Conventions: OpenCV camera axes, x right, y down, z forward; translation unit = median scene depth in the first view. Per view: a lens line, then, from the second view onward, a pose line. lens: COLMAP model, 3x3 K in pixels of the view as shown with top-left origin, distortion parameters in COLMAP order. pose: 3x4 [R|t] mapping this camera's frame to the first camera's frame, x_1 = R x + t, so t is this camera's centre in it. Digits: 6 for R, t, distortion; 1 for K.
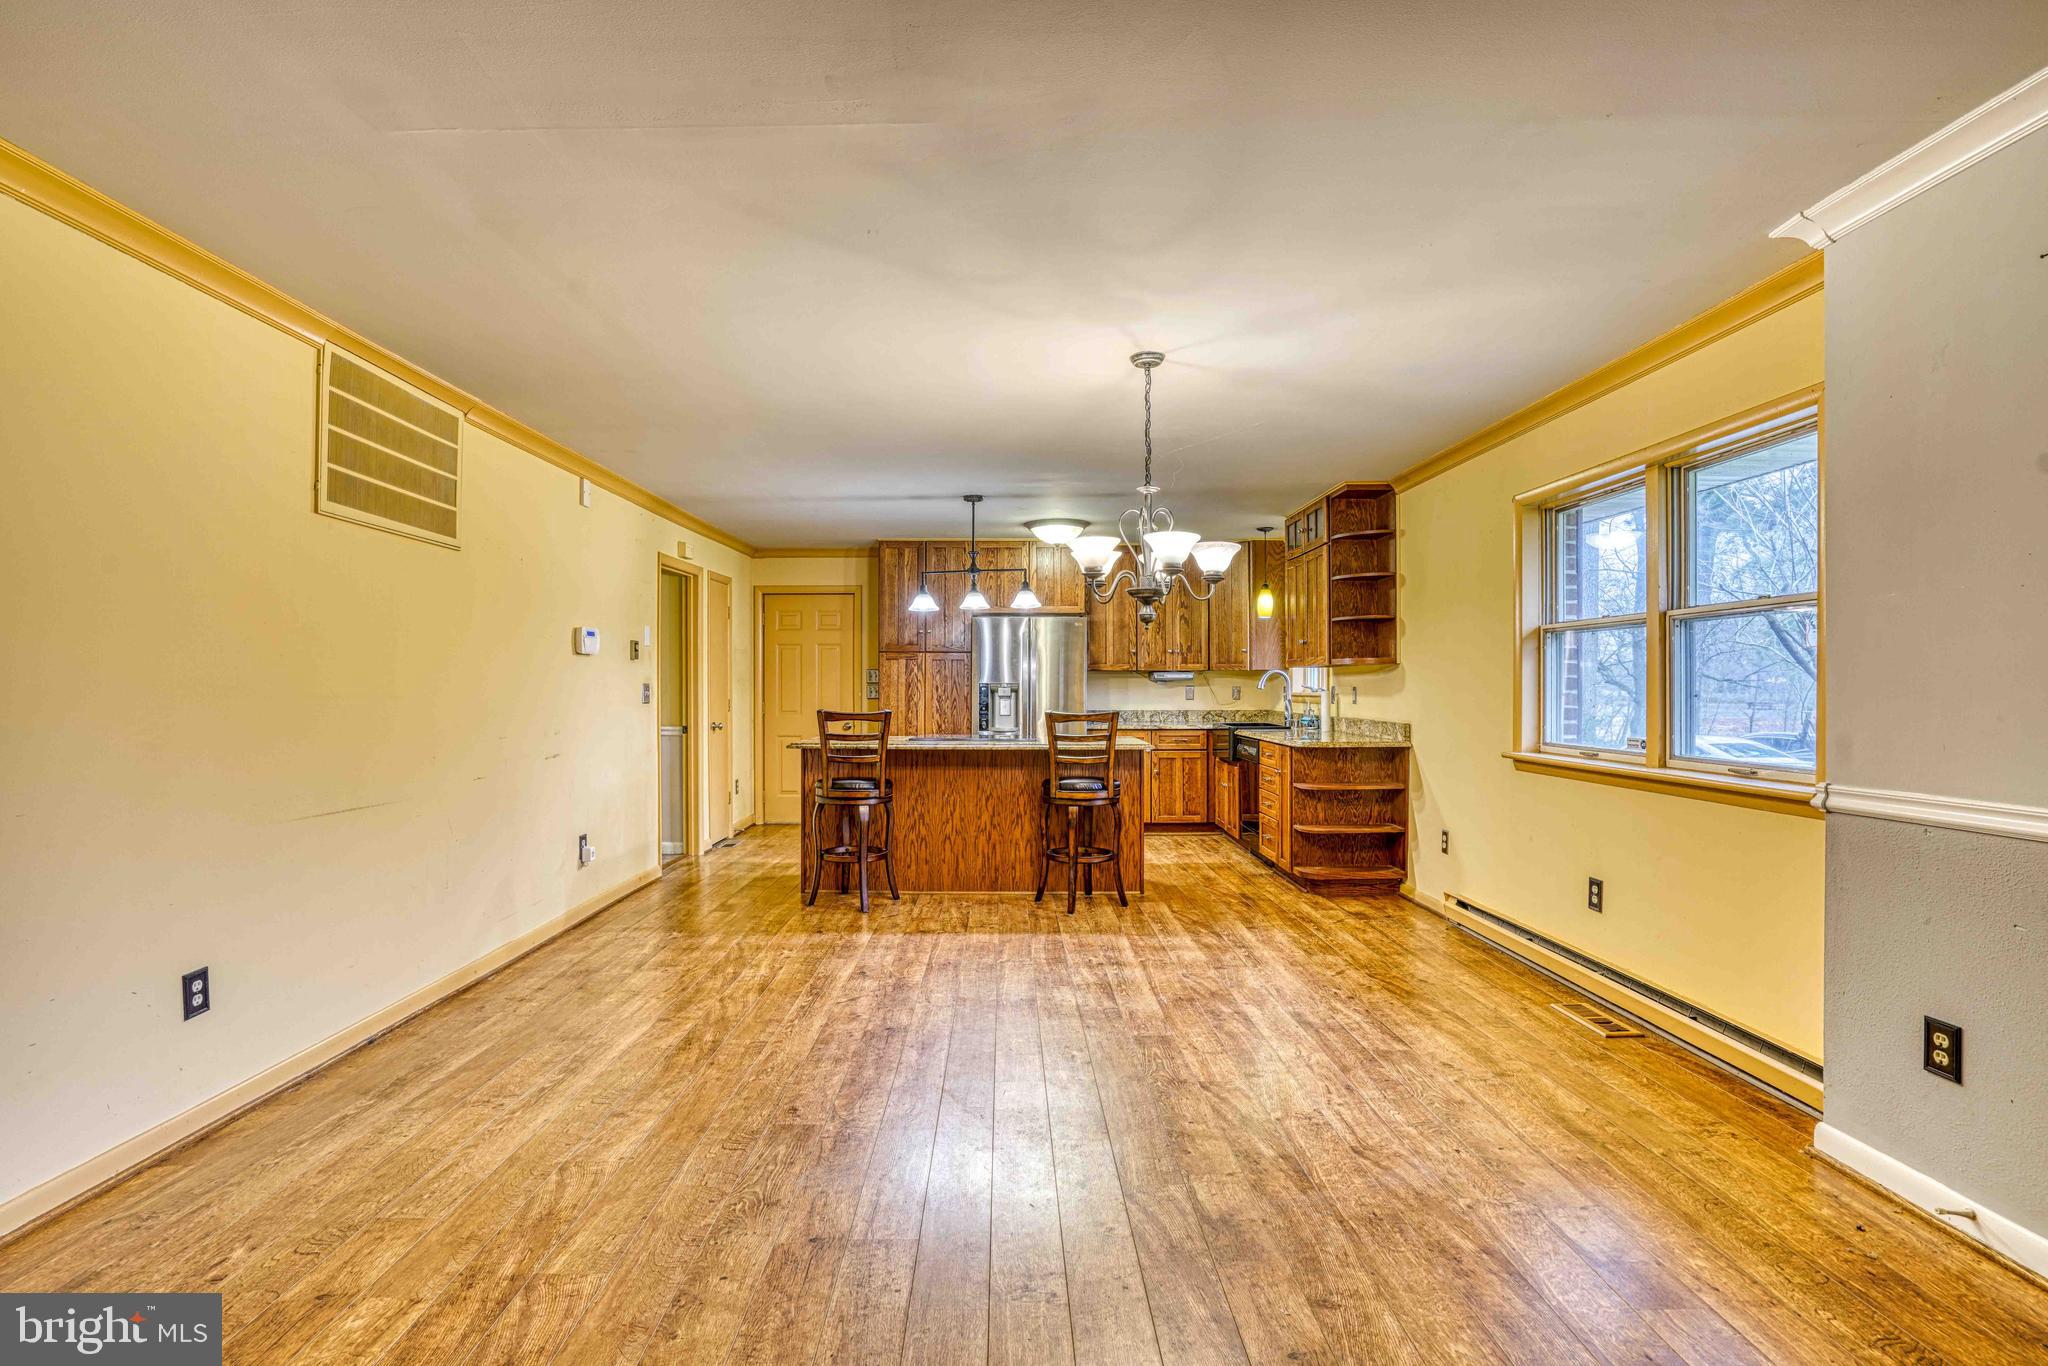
lens RADIAL K [[965.7, 0, 1022.5], [0, 965.7, 689.2], [0, 0, 1]] dist [-0.058794, 0.023328]
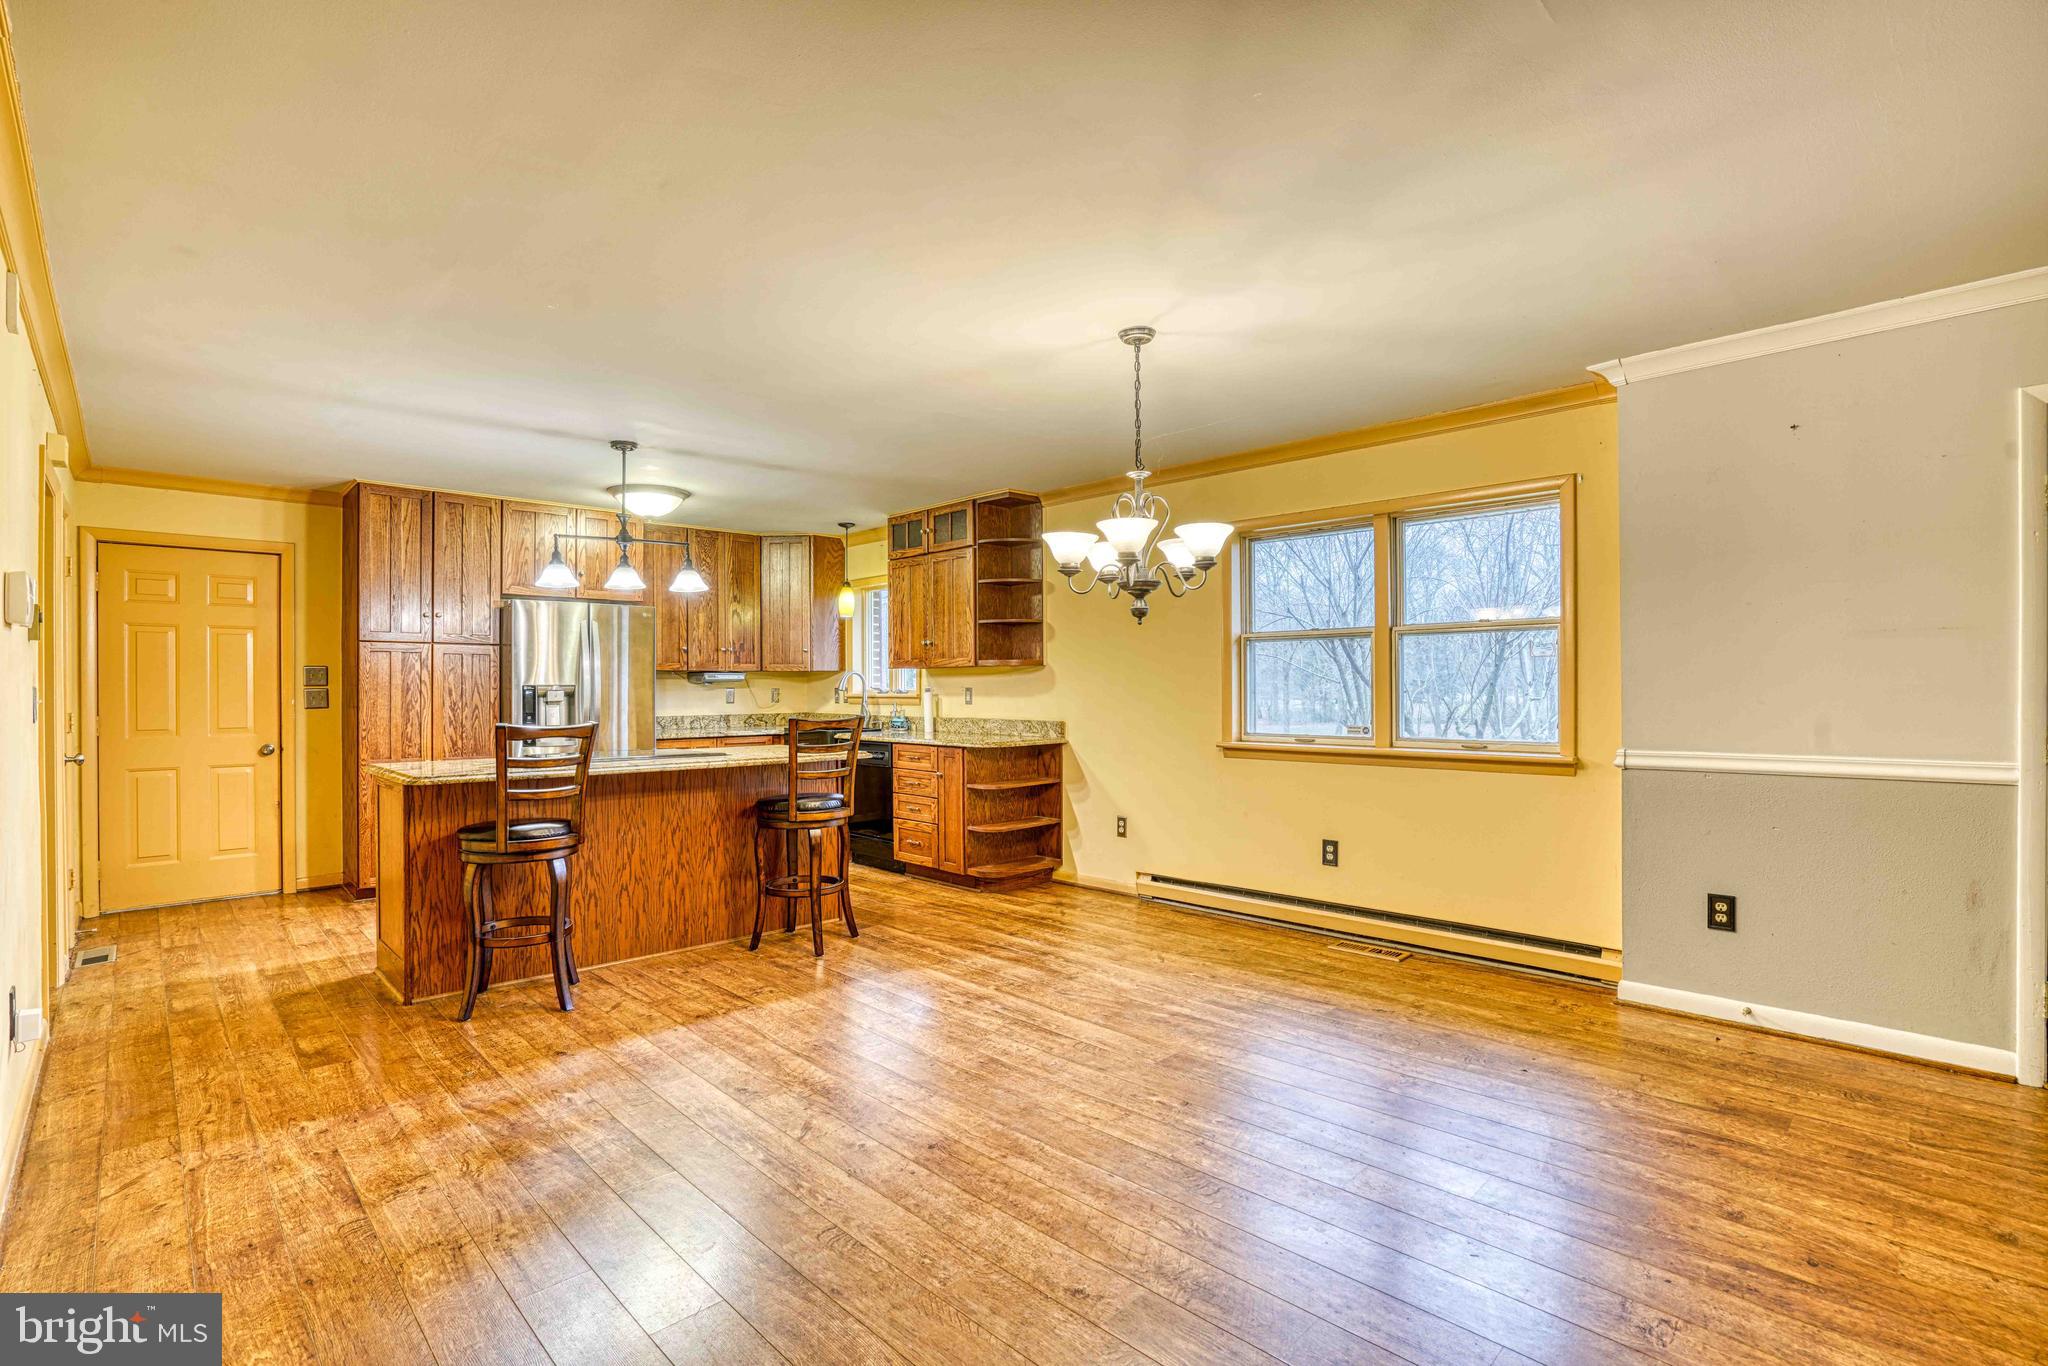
lens RADIAL K [[943.9, 0, 1007.4], [0, 943.9, 687.0], [0, 0, 1]] dist [-0.063567, 0.026759]
pose [[0.728396, -0.003092, 0.685150, -0.360989], [0.006945, 0.999972, -0.002870, 0.000081], [-0.685121, 0.006849, 0.728397, 0.262477]]
